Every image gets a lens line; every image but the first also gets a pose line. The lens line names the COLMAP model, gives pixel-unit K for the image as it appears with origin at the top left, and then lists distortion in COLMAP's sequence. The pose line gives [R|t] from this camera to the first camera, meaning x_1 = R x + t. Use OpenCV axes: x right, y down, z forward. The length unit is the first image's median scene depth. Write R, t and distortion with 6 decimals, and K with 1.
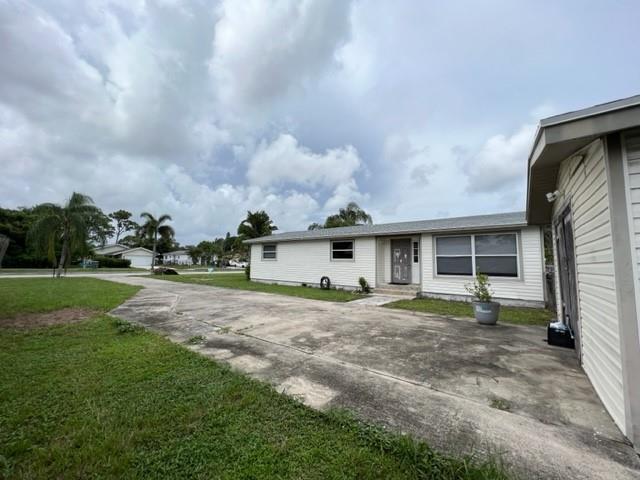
lens RADIAL K [[256.5, 0, 320.0], [0, 256.5, 240.0], [0, 0, 1]] dist [0.000149, 0.000025]
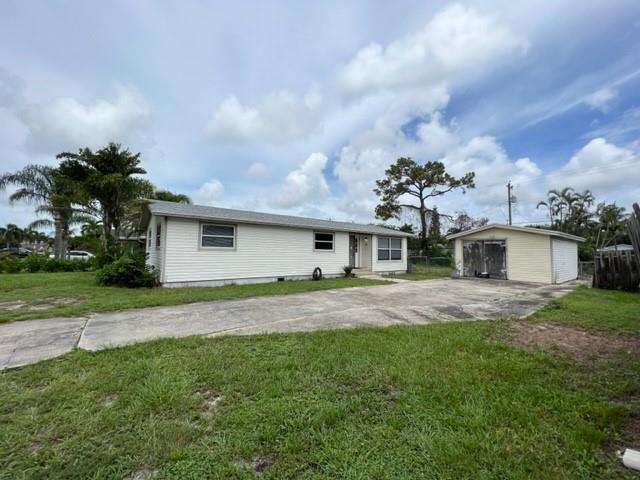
lens RADIAL K [[256.5, 0, 320.0], [0, 256.5, 240.0], [0, 0, 1]] dist [0.000149, 0.000025]
pose [[0.241337, 0.038981, 0.969658, -0.950867], [-0.094087, 0.995426, -0.016600, 0.053123], [-0.965870, -0.087226, 0.243901, 0.759969]]
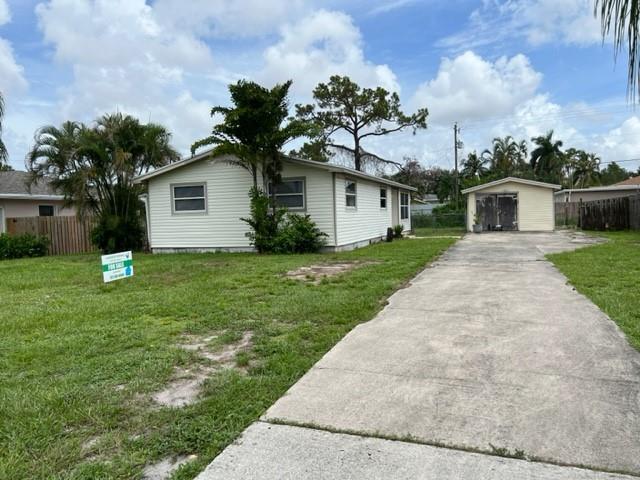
lens RADIAL K [[480.9, 0, 321.9], [0, 480.9, 235.5], [0, 0, 1]] dist [0.063103, -0.070064]
pose [[-0.311890, -0.041072, 0.949230, -1.113721], [-0.057918, 0.998029, 0.024153, 0.080931], [-0.948351, -0.047444, -0.313654, 1.055765]]
